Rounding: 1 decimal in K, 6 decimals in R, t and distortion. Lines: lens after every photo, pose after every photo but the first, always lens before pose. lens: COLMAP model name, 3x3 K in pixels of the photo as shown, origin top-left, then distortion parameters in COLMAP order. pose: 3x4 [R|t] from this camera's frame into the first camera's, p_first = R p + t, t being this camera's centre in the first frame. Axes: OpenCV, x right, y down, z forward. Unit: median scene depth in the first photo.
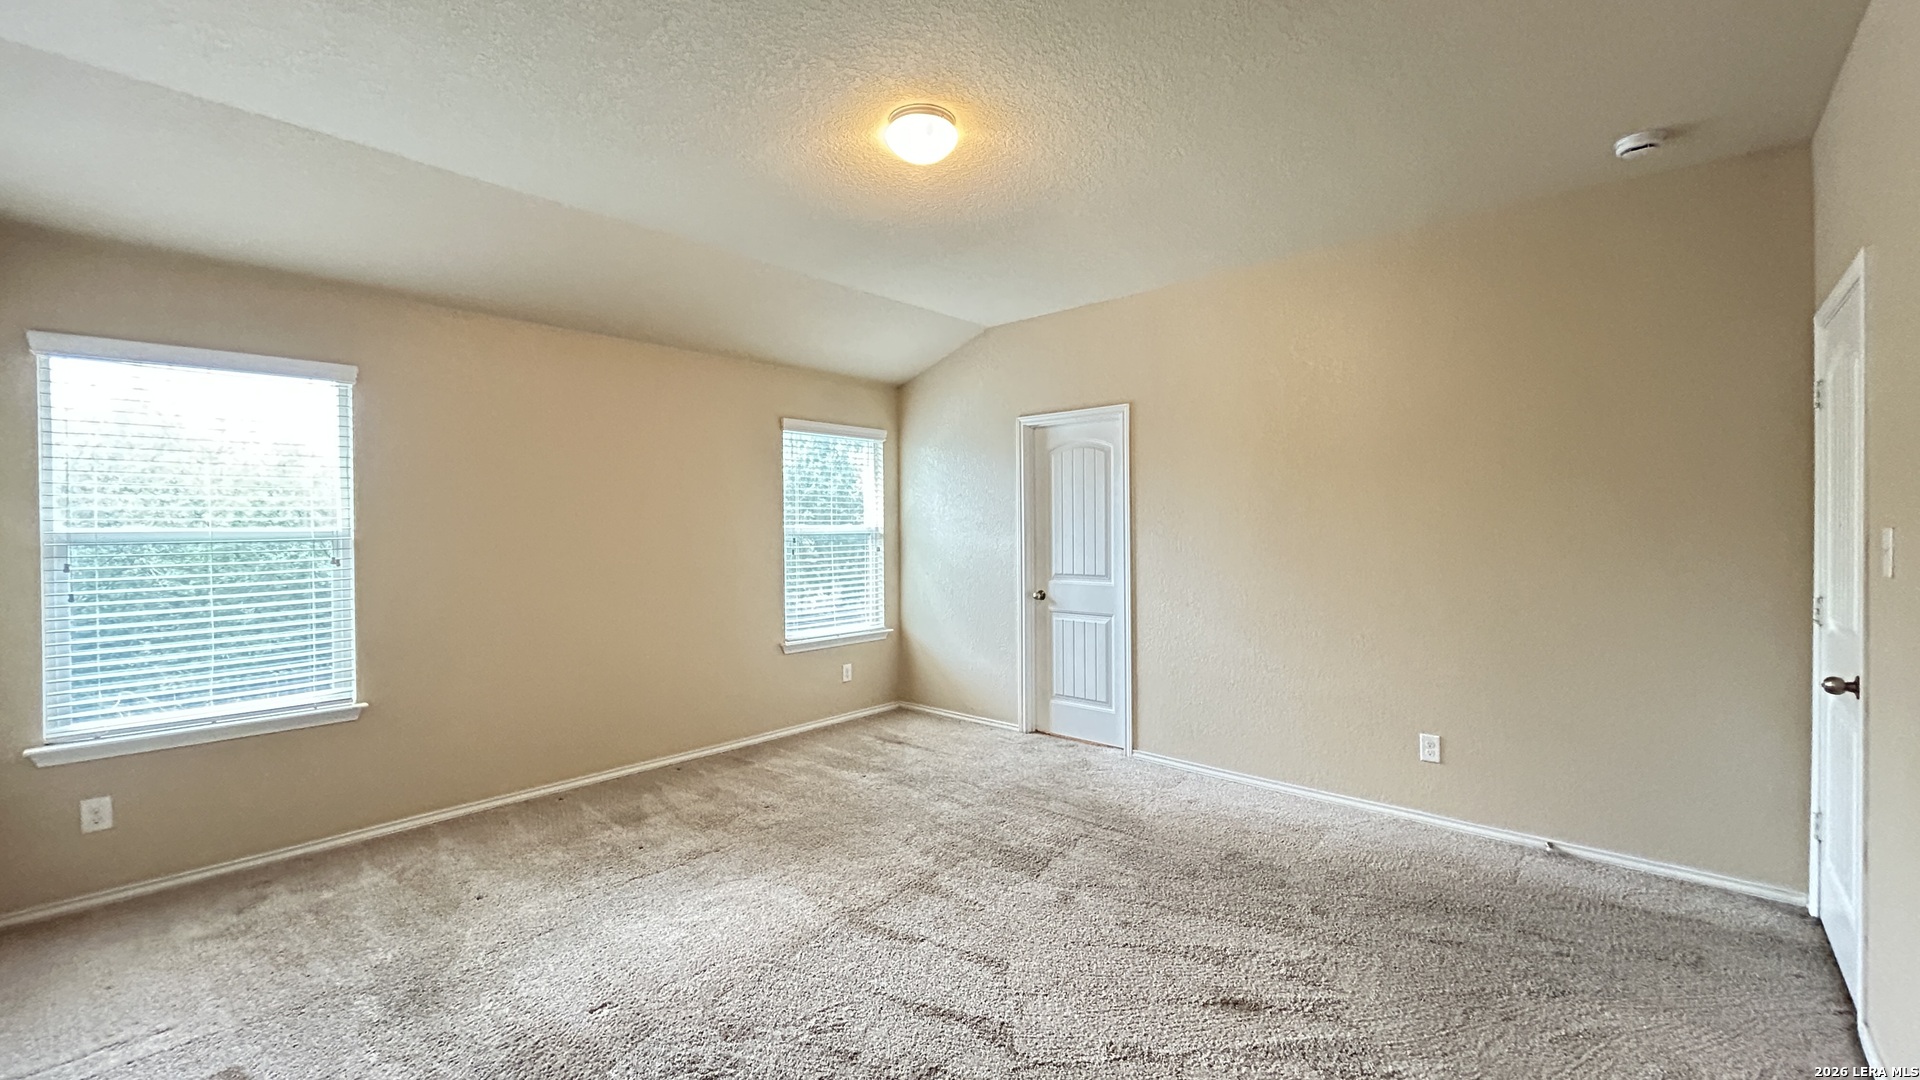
lens RADIAL K [[770.8, 0, 963.2], [0, 770.8, 533.1], [0, 0, 1]] dist [-0.001286, -0.000160]
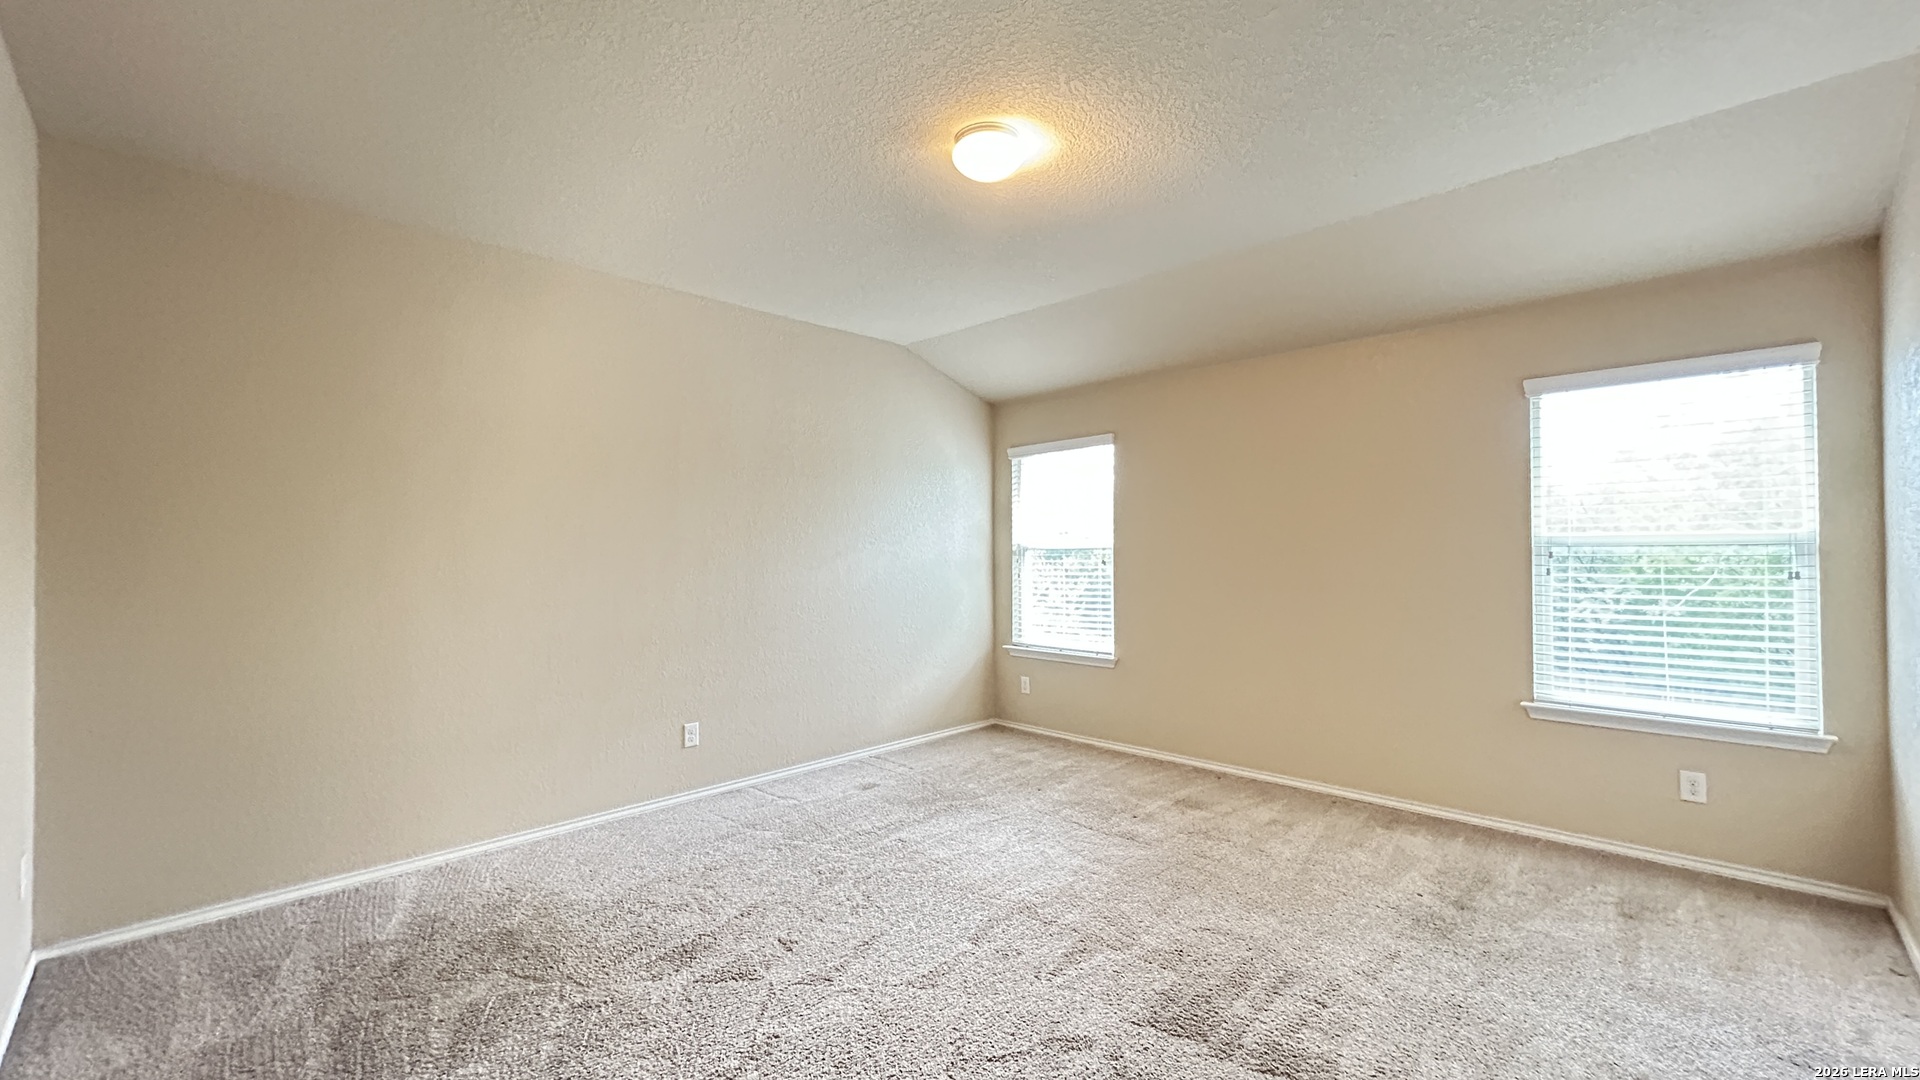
lens RADIAL K [[776.2, 0, 979.8], [0, 776.2, 555.0], [0, 0, 1]] dist [-0.017007, 0.000002]
pose [[-0.027069, 0.026981, -0.999269, 0.521073], [0.000067, 0.999636, 0.026989, -0.015248], [0.999634, 0.000664, -0.027061, 0.548858]]
